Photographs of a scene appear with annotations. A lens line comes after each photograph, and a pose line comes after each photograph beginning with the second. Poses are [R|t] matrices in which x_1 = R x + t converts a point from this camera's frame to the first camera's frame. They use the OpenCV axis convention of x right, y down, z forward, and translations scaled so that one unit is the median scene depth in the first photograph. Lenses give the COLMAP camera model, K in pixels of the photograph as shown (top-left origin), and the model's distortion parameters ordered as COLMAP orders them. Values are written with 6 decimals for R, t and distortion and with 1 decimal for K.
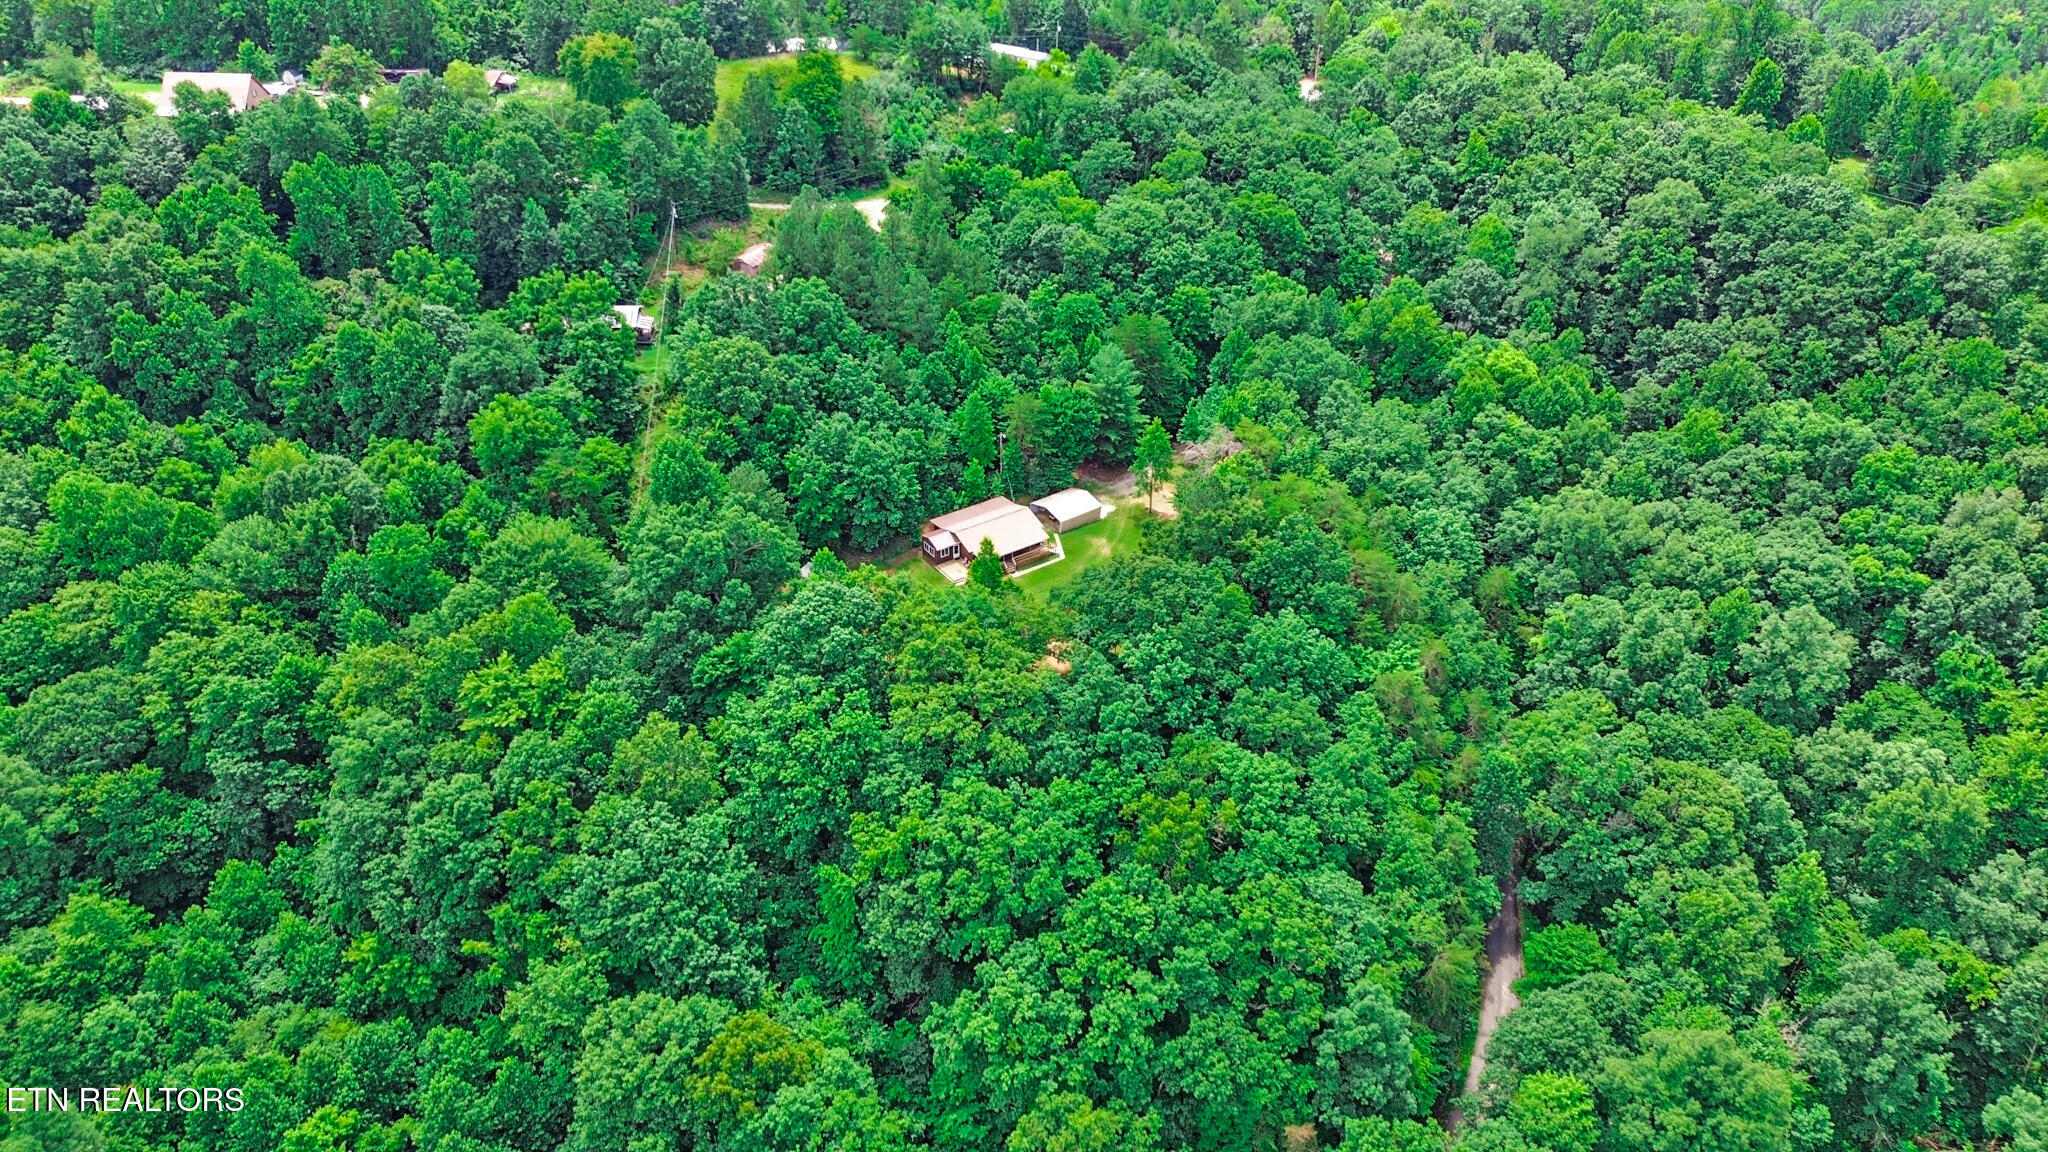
lens RADIAL K [[1489.0, 0, 990.1], [0, 1489.0, 578.7], [0, 0, 1]] dist [0.062985, -0.054663]
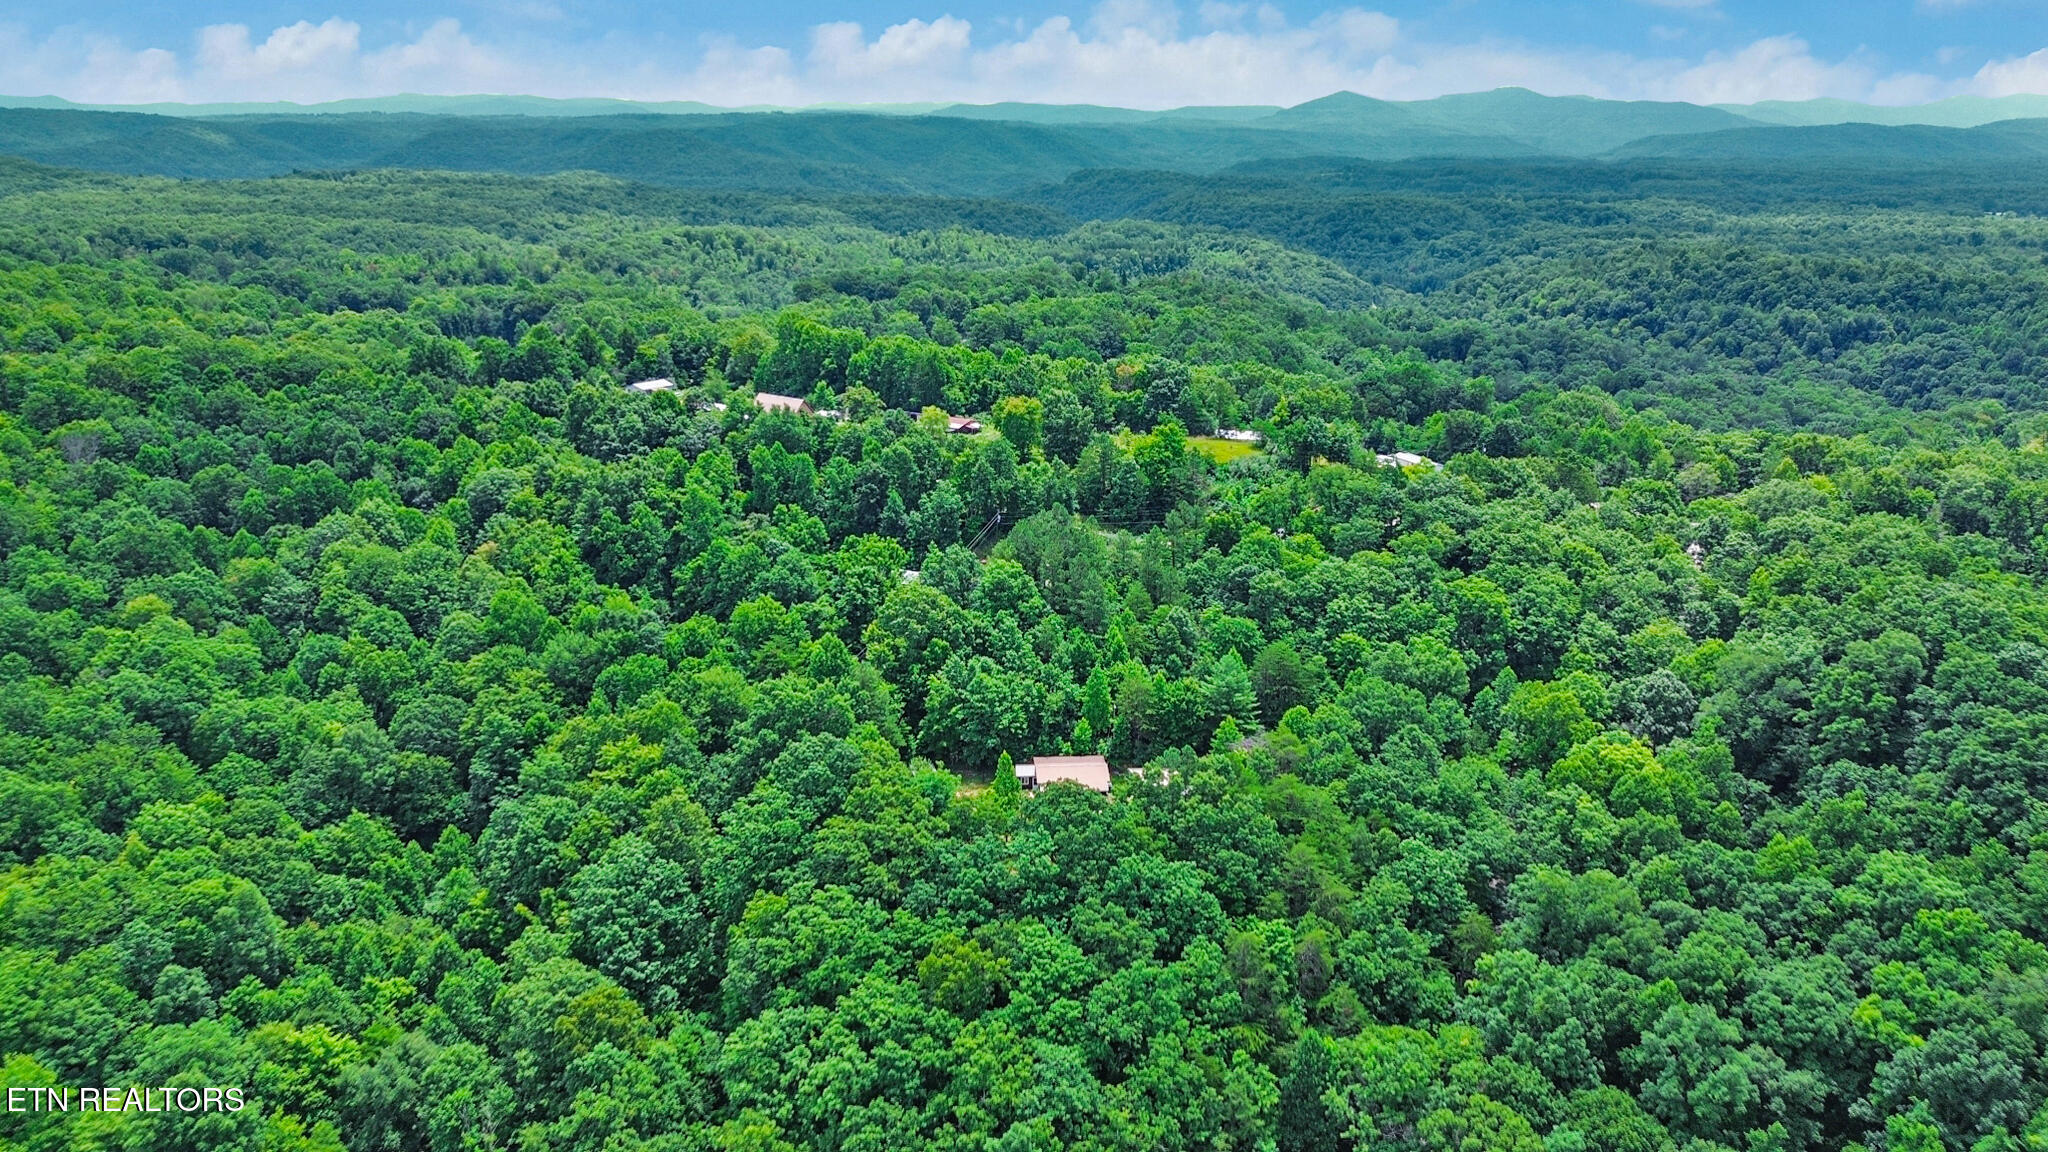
lens RADIAL K [[1428.2, 0, 1006.6], [0, 1428.2, 576.3], [0, 0, 1]] dist [0.091864, -0.085675]
pose [[0.866988, 0.157602, -0.472751, 0.490741], [-0.277778, 0.940459, -0.195900, 0.060734], [0.413728, 0.301162, 0.859145, -0.081362]]
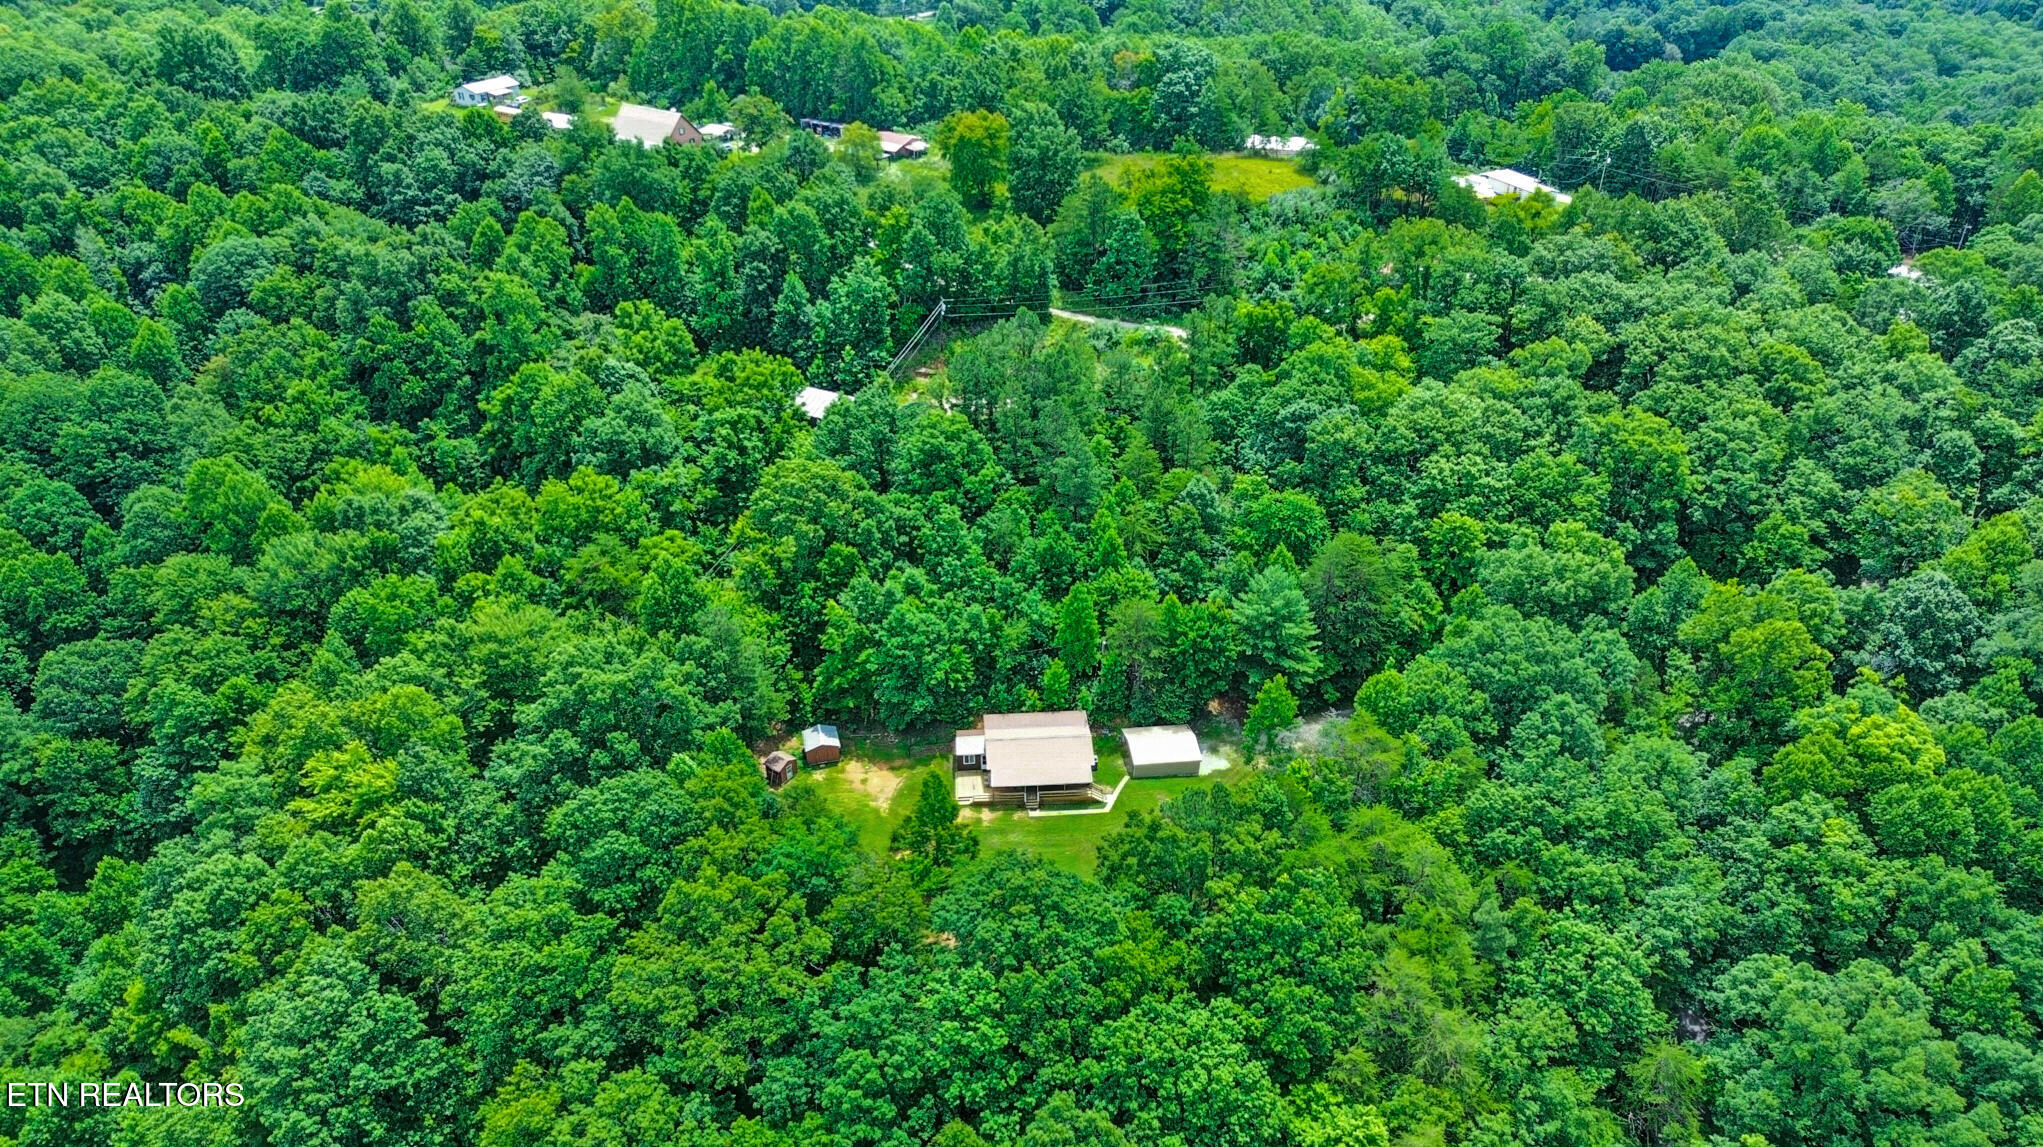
lens RADIAL K [[1490.8, 0, 969.2], [0, 1490.8, 567.0], [0, 0, 1]] dist [0.057699, -0.032512]
pose [[0.860262, 0.249417, -0.444679, 0.314120], [-0.268936, 0.962954, 0.019839, -0.137629], [0.433154, 0.102524, 0.895470, 0.235641]]
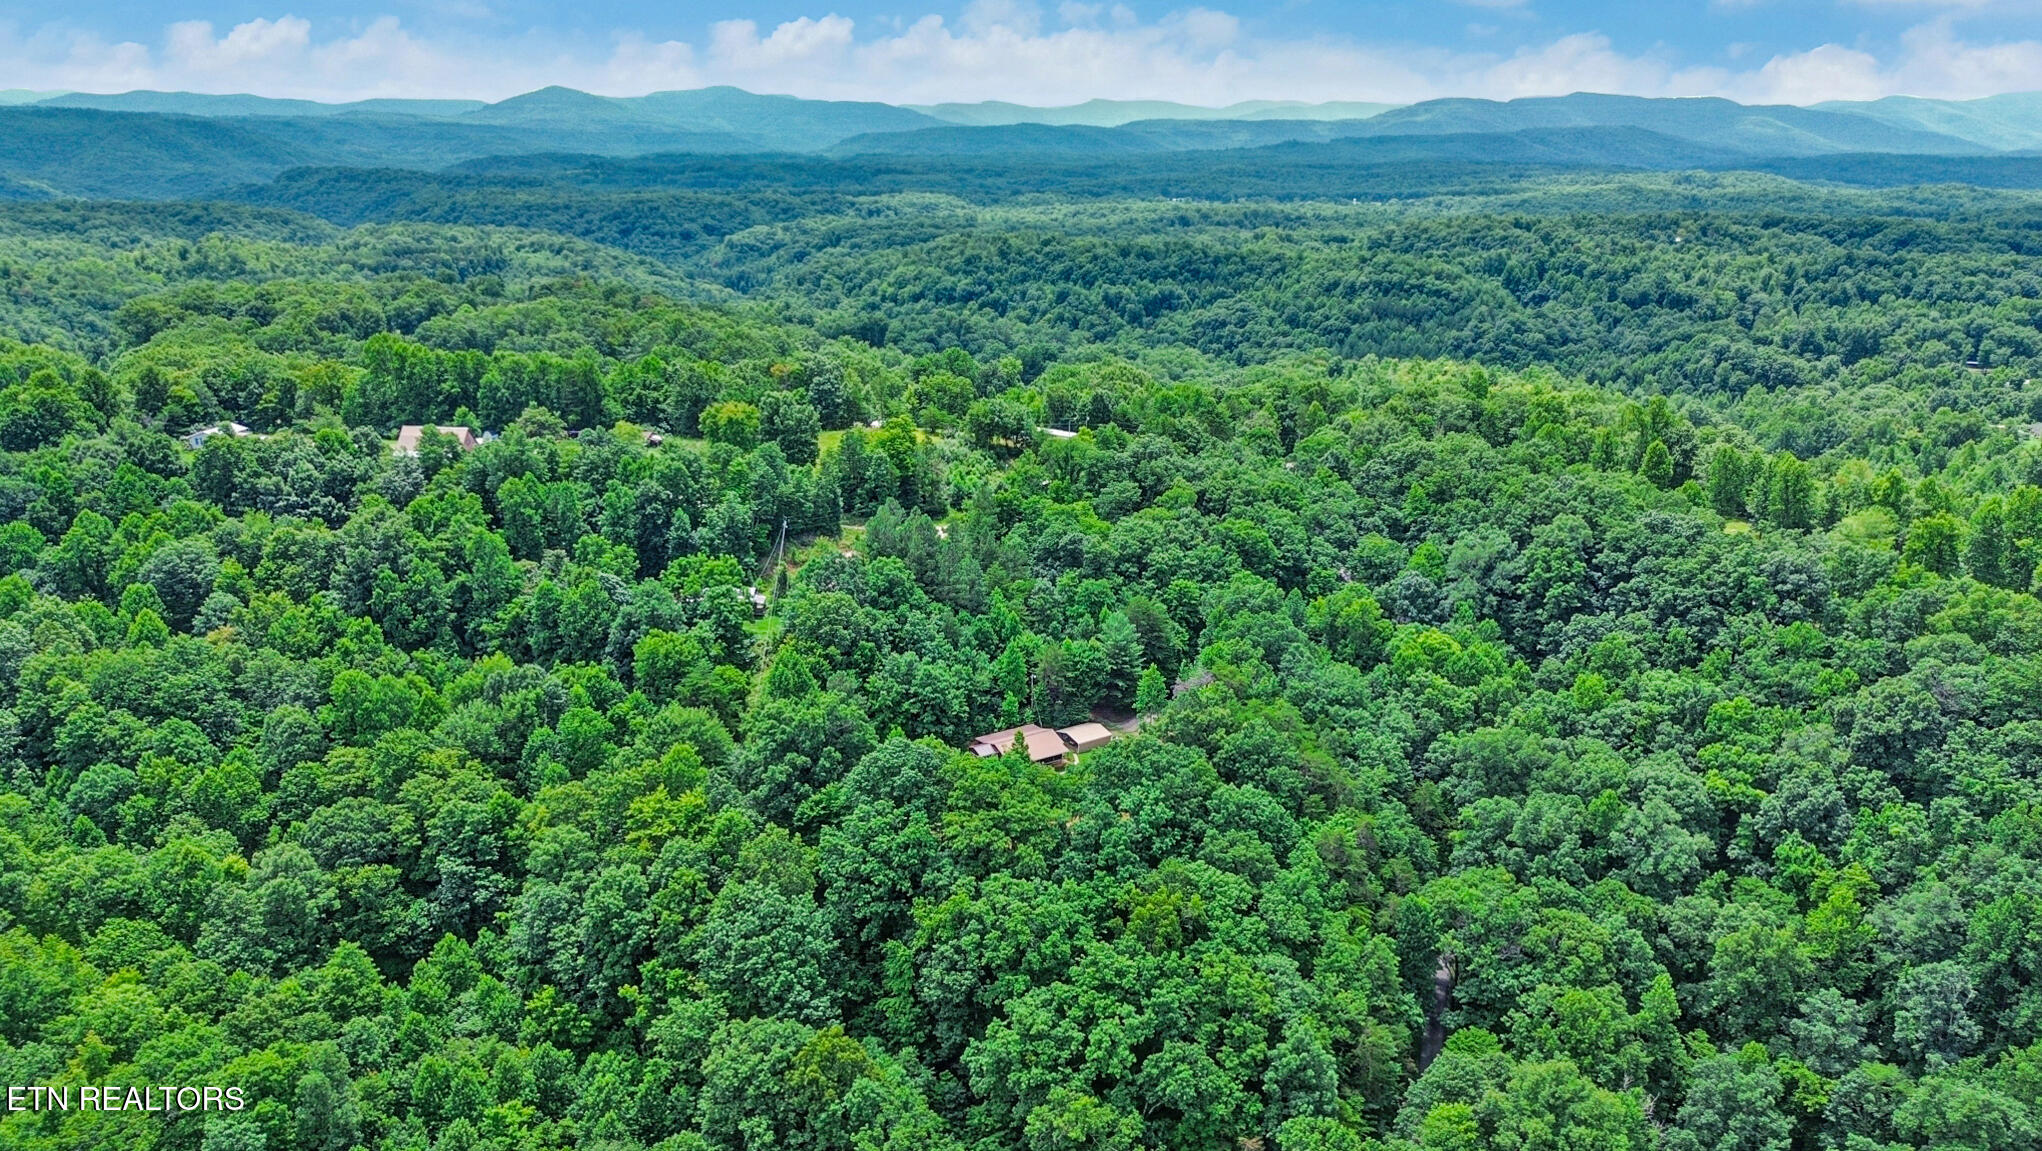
lens RADIAL K [[1470.1, 0, 980.4], [0, 1470.1, 569.2], [0, 0, 1]] dist [0.083601, -0.088907]
pose [[0.999185, 0.016322, -0.036916, 0.008427], [-0.025881, 0.960910, -0.275650, 0.173215], [0.030974, 0.276381, 0.960549, -0.258620]]
